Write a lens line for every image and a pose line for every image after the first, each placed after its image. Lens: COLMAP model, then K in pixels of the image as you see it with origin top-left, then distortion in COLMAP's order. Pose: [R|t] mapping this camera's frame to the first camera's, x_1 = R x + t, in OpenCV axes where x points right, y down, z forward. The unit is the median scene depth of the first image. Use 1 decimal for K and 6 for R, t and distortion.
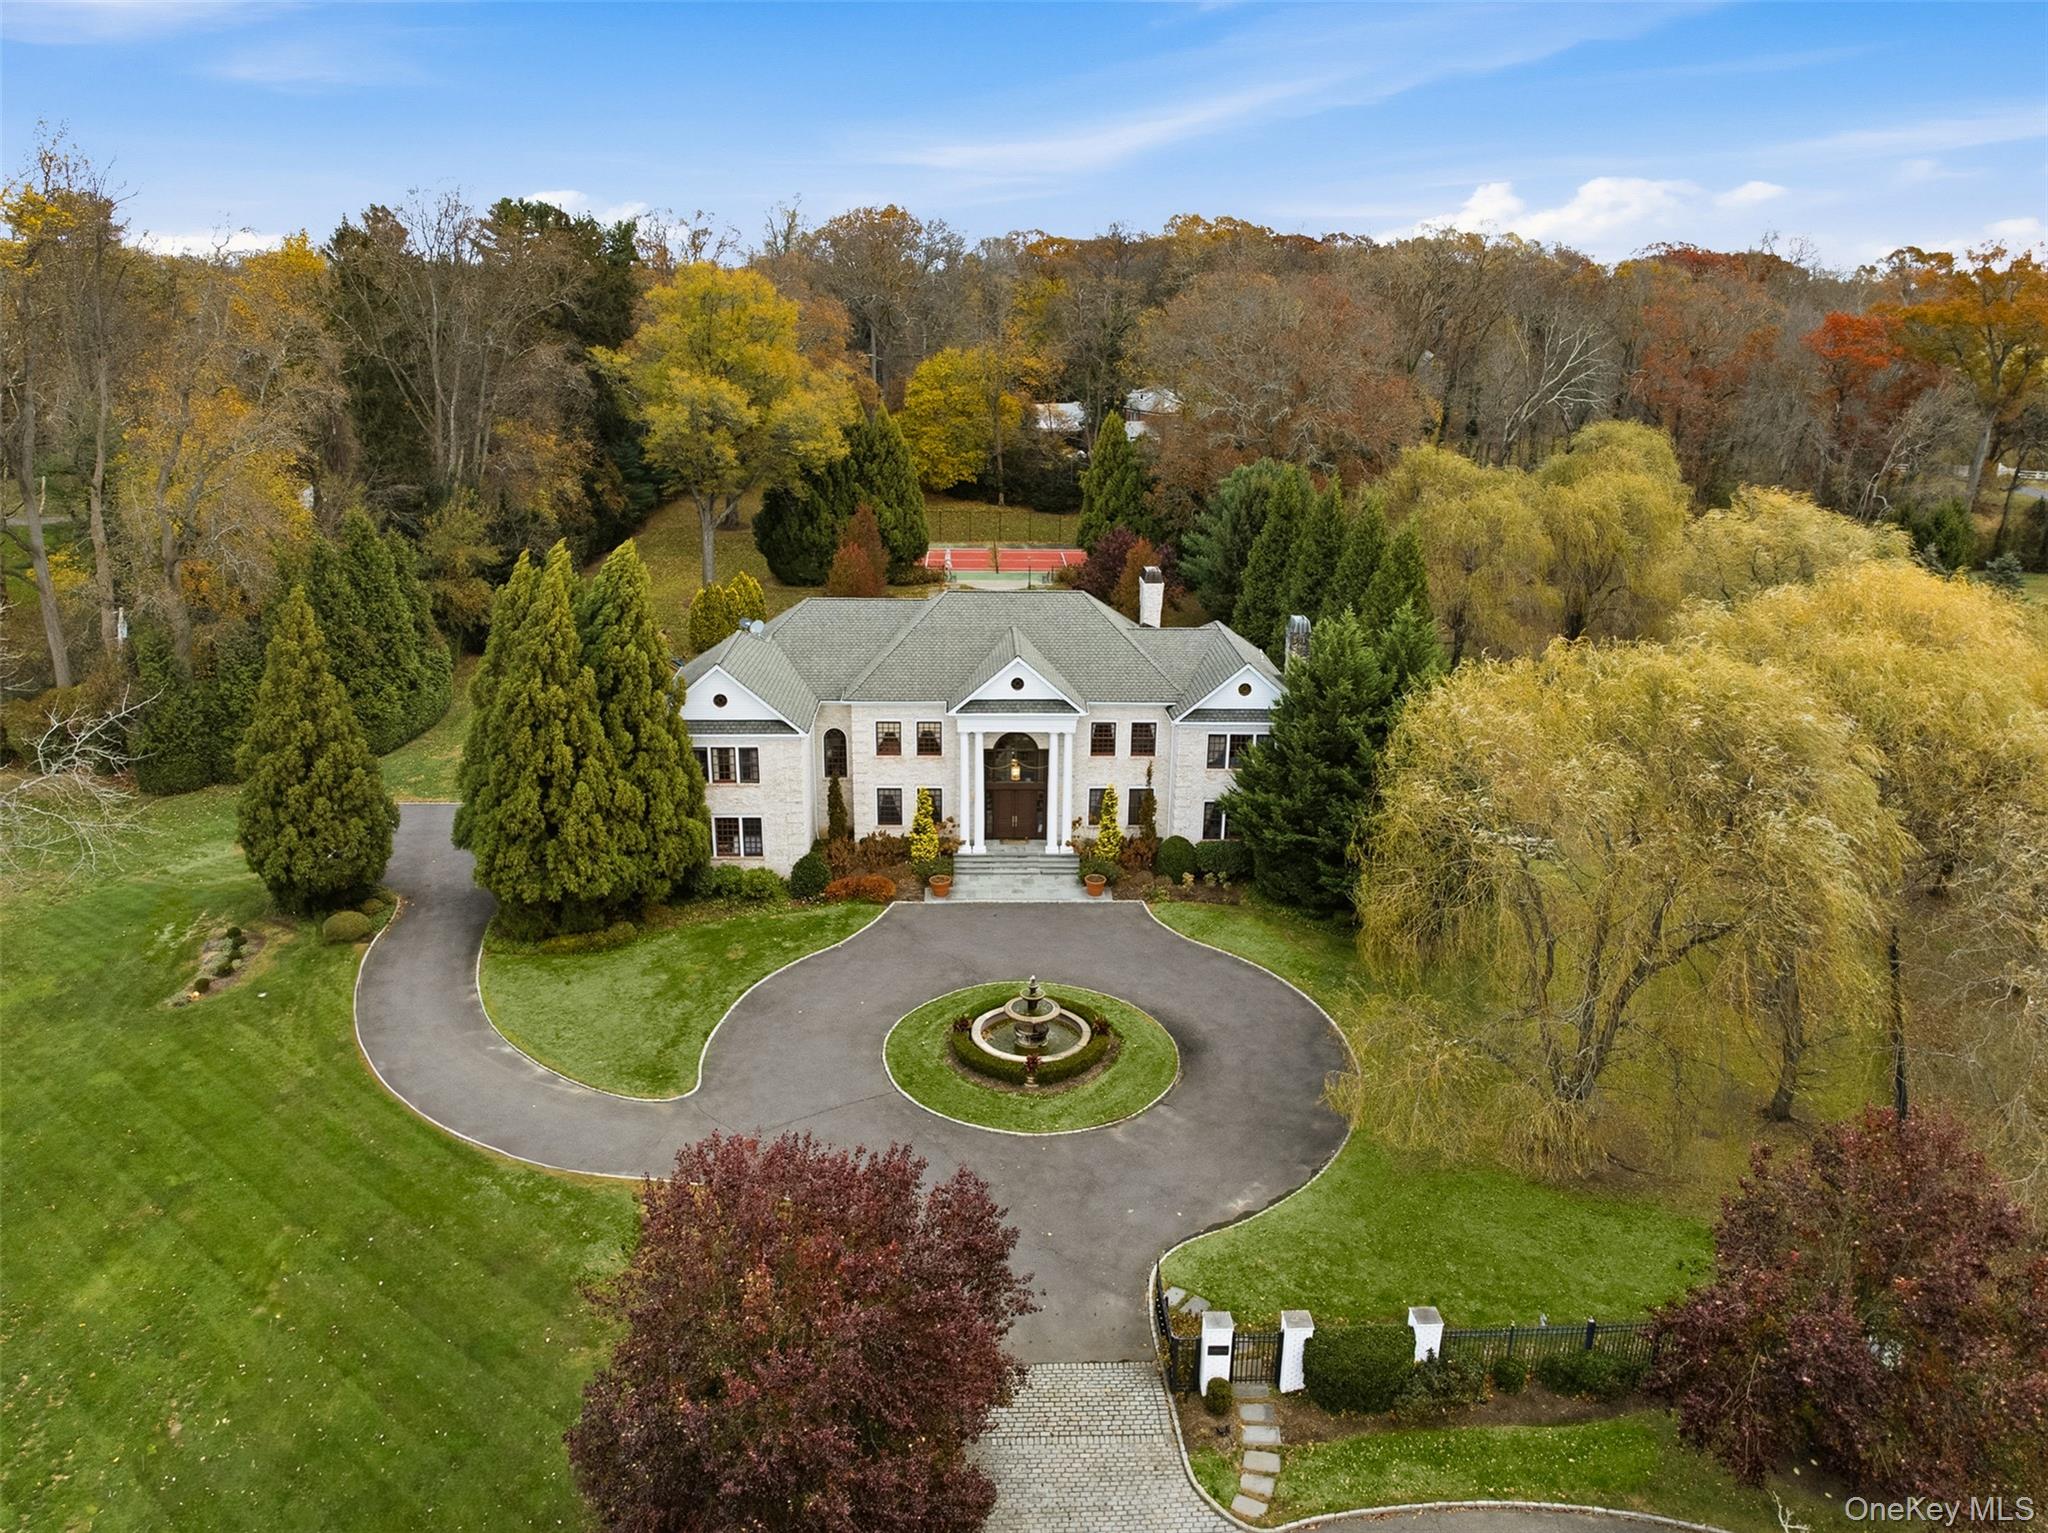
lens RADIAL K [[1455.6, 0, 1024.0], [0, 1455.6, 766.5], [0, 0, 1]] dist [-0.072573, 0.037415]
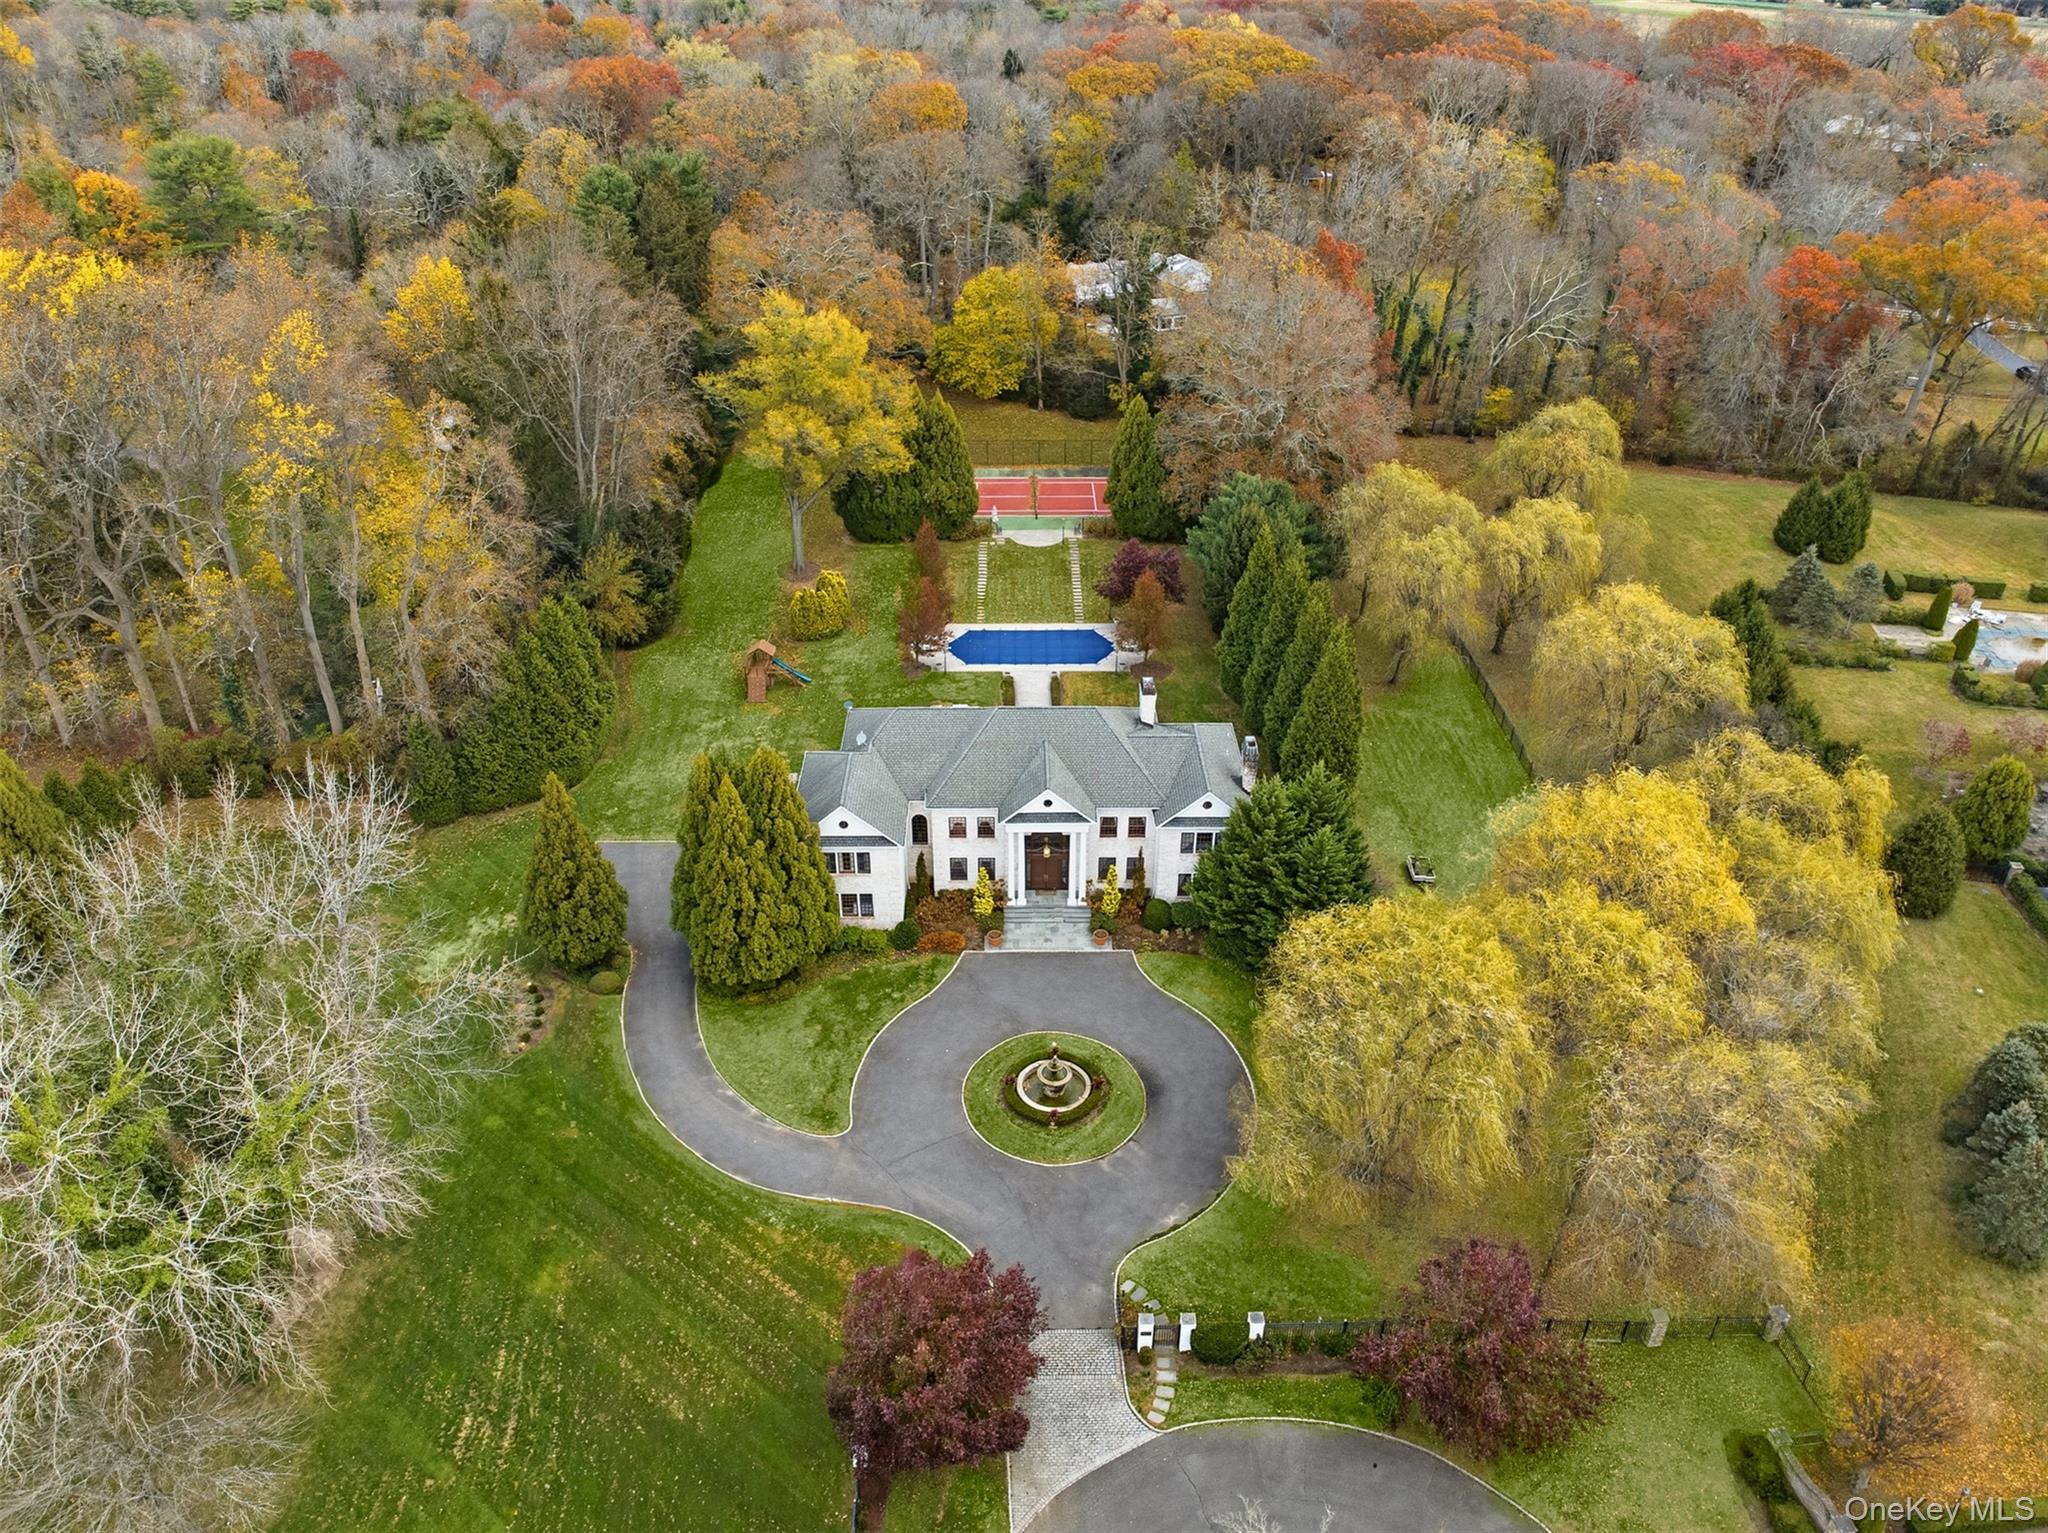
lens RADIAL K [[1455.6, 0, 1024.0], [0, 1455.6, 766.5], [0, 0, 1]] dist [-0.072573, 0.037415]
pose [[0.999576, 0.005443, -0.028612, 0.012908], [0.001872, 0.968343, 0.249618, -0.455806], [0.029065, -0.249566, 0.967922, -0.381636]]
